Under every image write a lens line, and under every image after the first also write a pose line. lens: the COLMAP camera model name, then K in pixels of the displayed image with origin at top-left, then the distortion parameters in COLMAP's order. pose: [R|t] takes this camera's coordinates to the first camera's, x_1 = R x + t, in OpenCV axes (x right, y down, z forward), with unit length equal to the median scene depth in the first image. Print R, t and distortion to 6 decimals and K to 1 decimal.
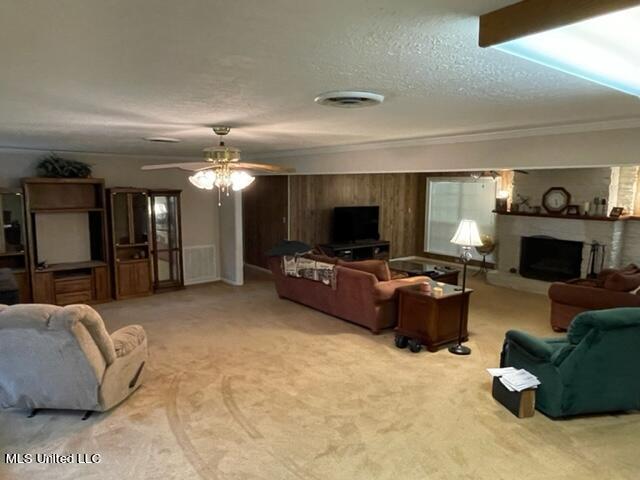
lens RADIAL K [[437.9, 0, 320.2], [0, 437.9, 240.9], [0, 0, 1]] dist [-0.004684, -0.004011]
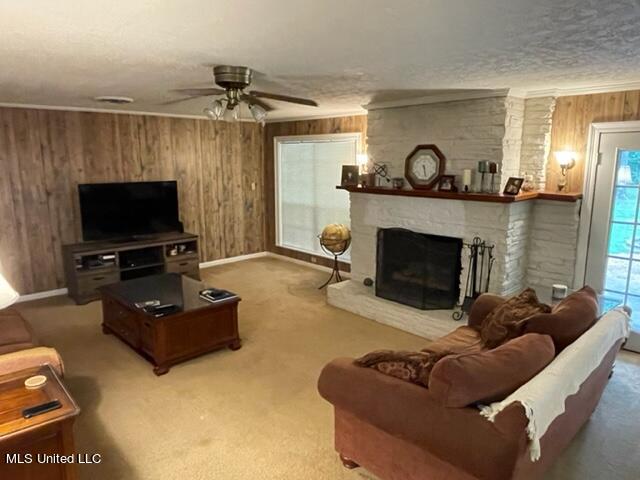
lens RADIAL K [[437.9, 0, 320.3], [0, 437.9, 239.6], [0, 0, 1]] dist [-0.004684, -0.004011]
pose [[0.996590, -0.023900, 0.078973, 0.345168], [0.019603, 0.998308, 0.054747, -0.029897], [-0.080148, -0.053012, 0.995372, 0.411203]]
